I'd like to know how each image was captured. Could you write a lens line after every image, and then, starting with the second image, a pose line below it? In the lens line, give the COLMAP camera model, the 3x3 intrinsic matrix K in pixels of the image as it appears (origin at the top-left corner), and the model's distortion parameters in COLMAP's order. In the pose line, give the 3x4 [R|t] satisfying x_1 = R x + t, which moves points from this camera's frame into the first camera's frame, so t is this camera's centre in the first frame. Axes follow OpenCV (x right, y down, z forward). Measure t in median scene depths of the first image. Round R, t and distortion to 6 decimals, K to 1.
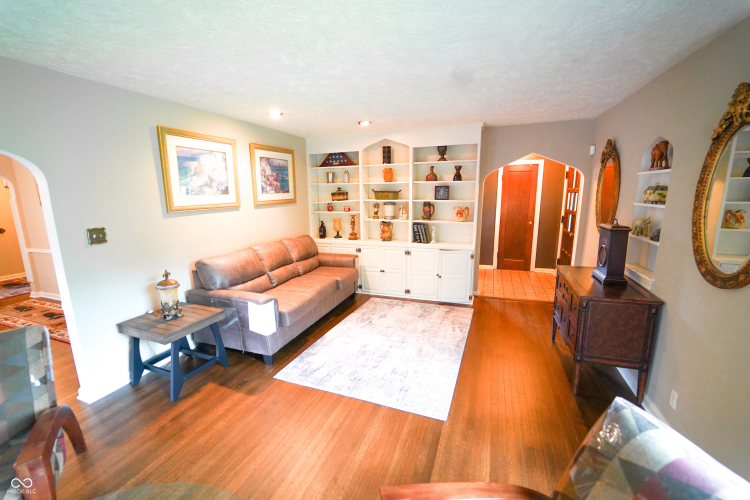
lens RADIAL K [[310.3, 0, 375.0], [0, 310.3, 250.0], [0, 0, 1]] dist [-0.023729, 0.000384]
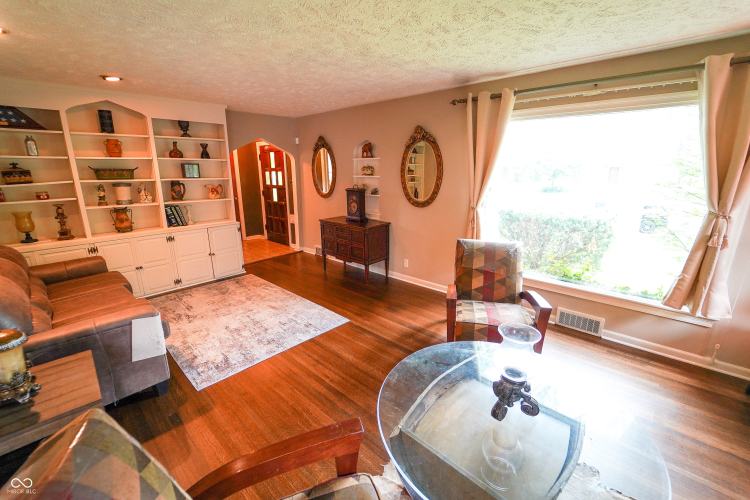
lens RADIAL K [[300.9, 0, 375.0], [0, 300.9, 250.0], [0, 0, 1]] dist [-0.022529, -0.000374]
pose [[0.384272, -0.224220, 0.895578, -0.446501], [0.168168, 0.970830, 0.170904, -0.006984], [-0.907775, 0.084934, 0.410769, 0.116838]]
